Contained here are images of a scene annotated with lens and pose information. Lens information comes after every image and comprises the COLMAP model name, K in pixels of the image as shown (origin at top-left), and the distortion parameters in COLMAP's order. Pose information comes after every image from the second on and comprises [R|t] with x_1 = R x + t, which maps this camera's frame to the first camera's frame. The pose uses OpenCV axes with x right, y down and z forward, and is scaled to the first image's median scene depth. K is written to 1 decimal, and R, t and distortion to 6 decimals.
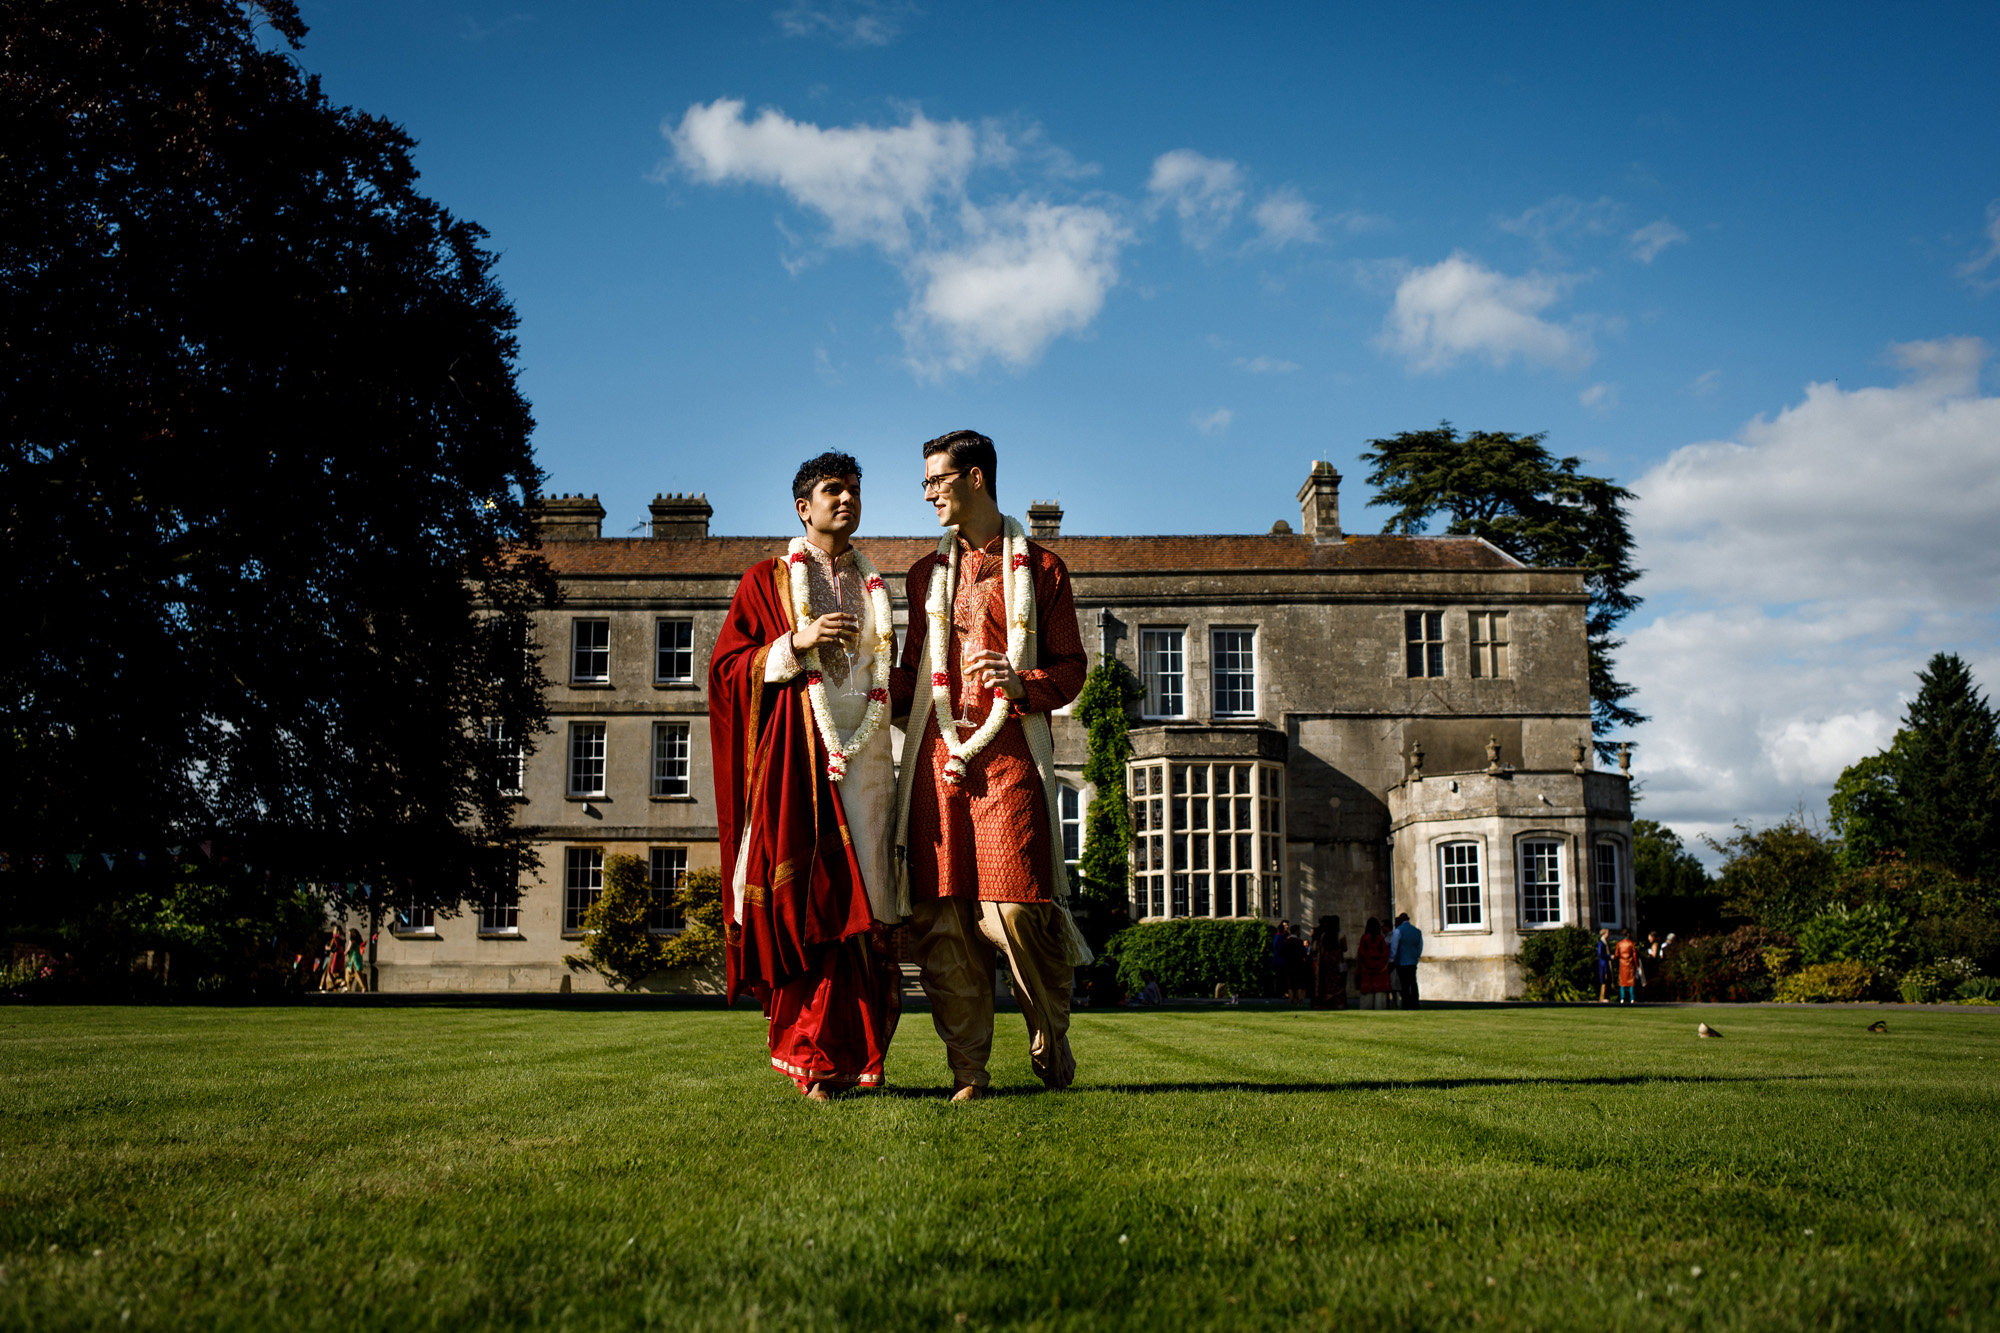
lens RADIAL K [[2013.9, 0, 998.7], [0, 2013.9, 666.1], [0, 0, 1]] dist [-0.000130, 0.000000]
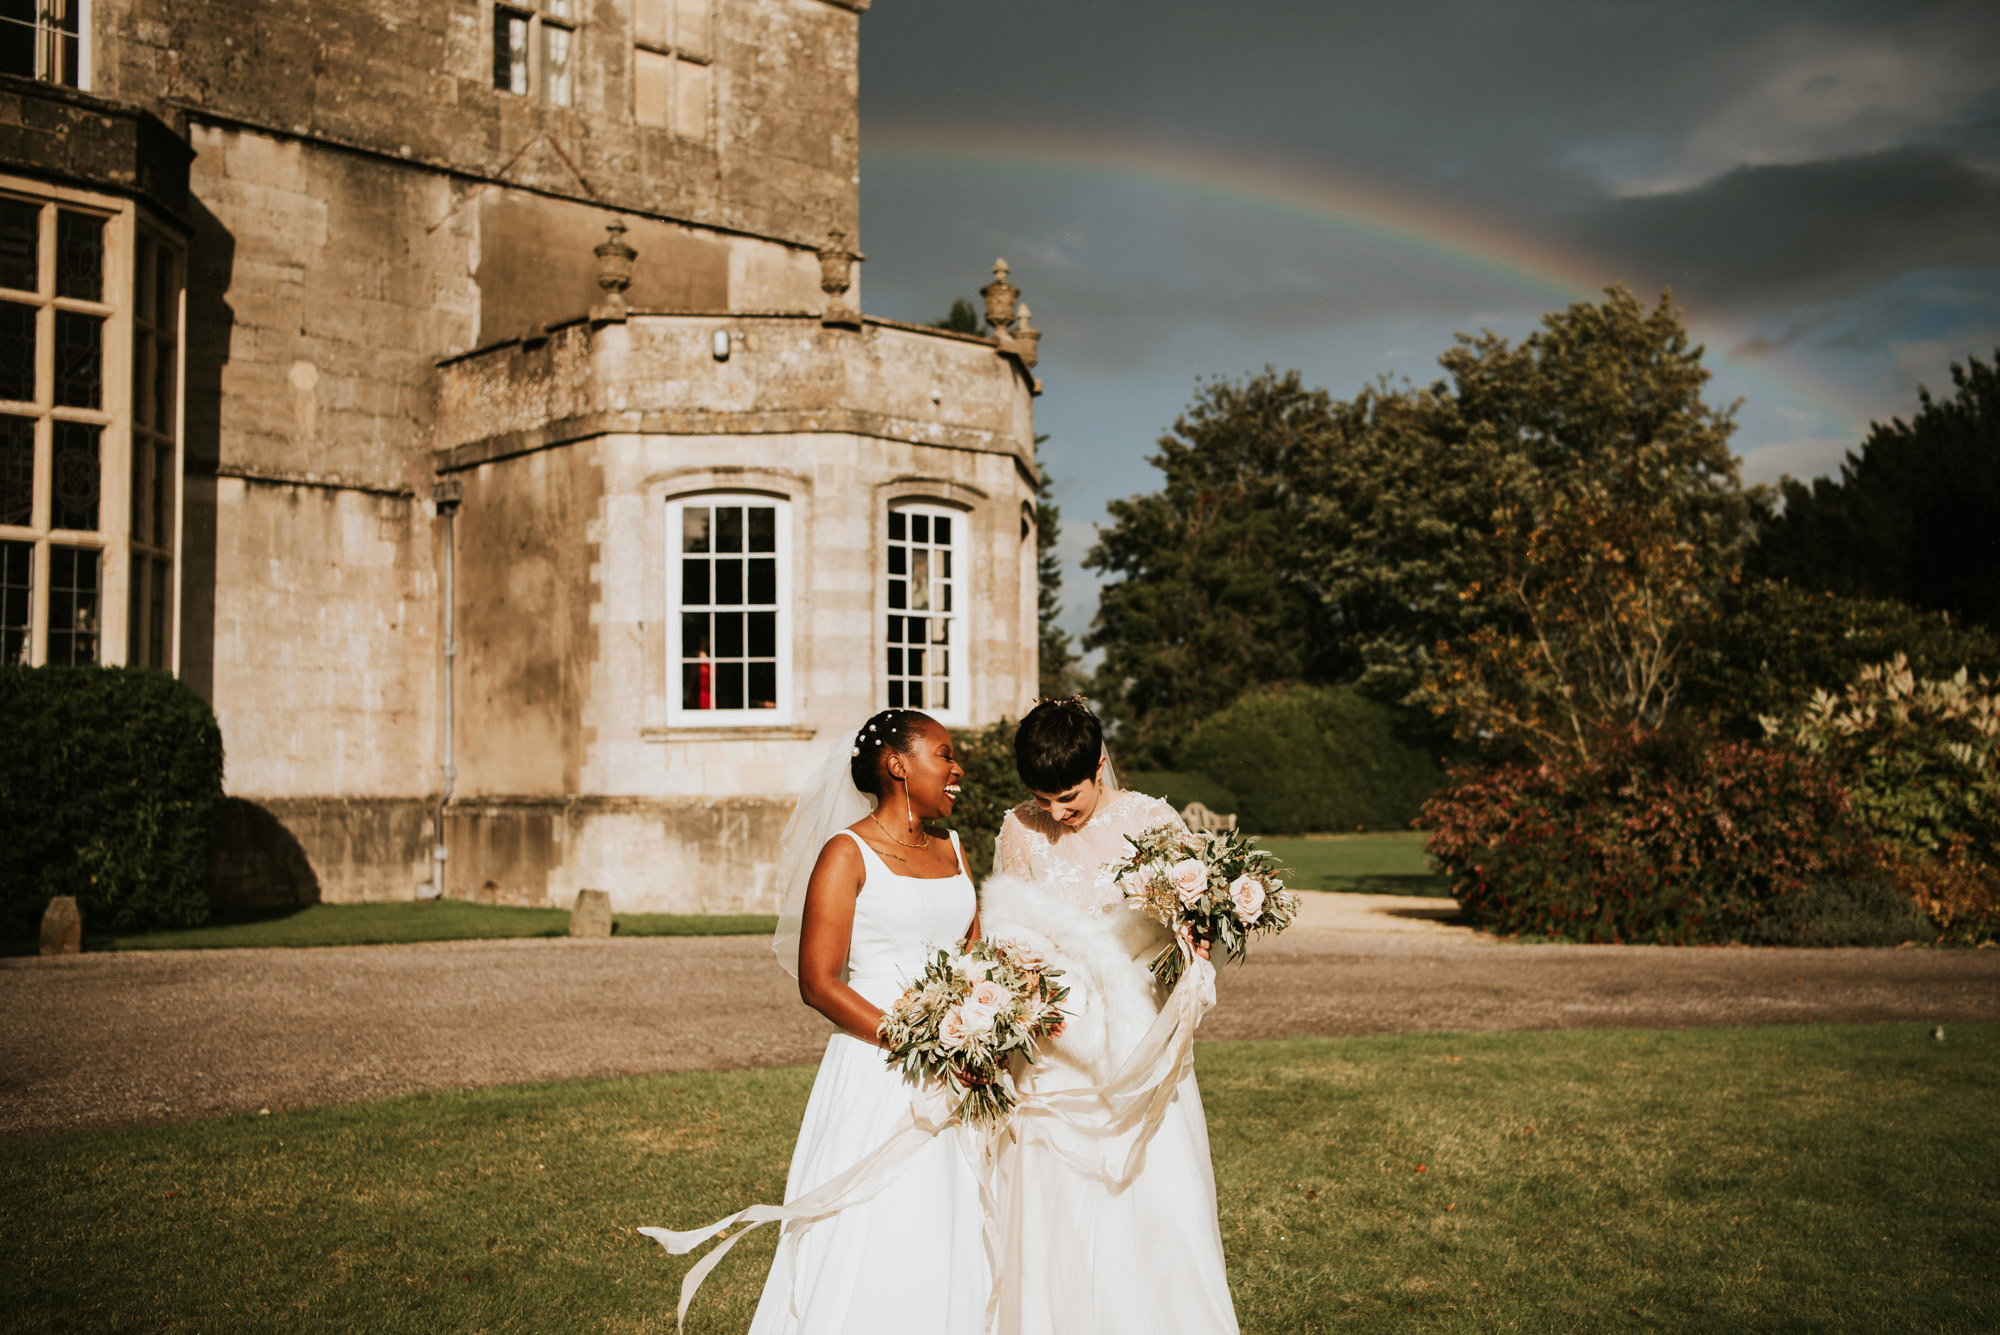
lens RADIAL K [[1986.2, 0, 1001.7], [0, 1986.2, 660.7], [0, 0, 1]] dist [-0.016907, 0.000000]
pose [[0.708326, 0.035267, 0.705004, 0.004551], [-0.104862, 0.992927, 0.055686, 0.091820], [-0.698053, -0.113372, 0.707014, 0.695746]]
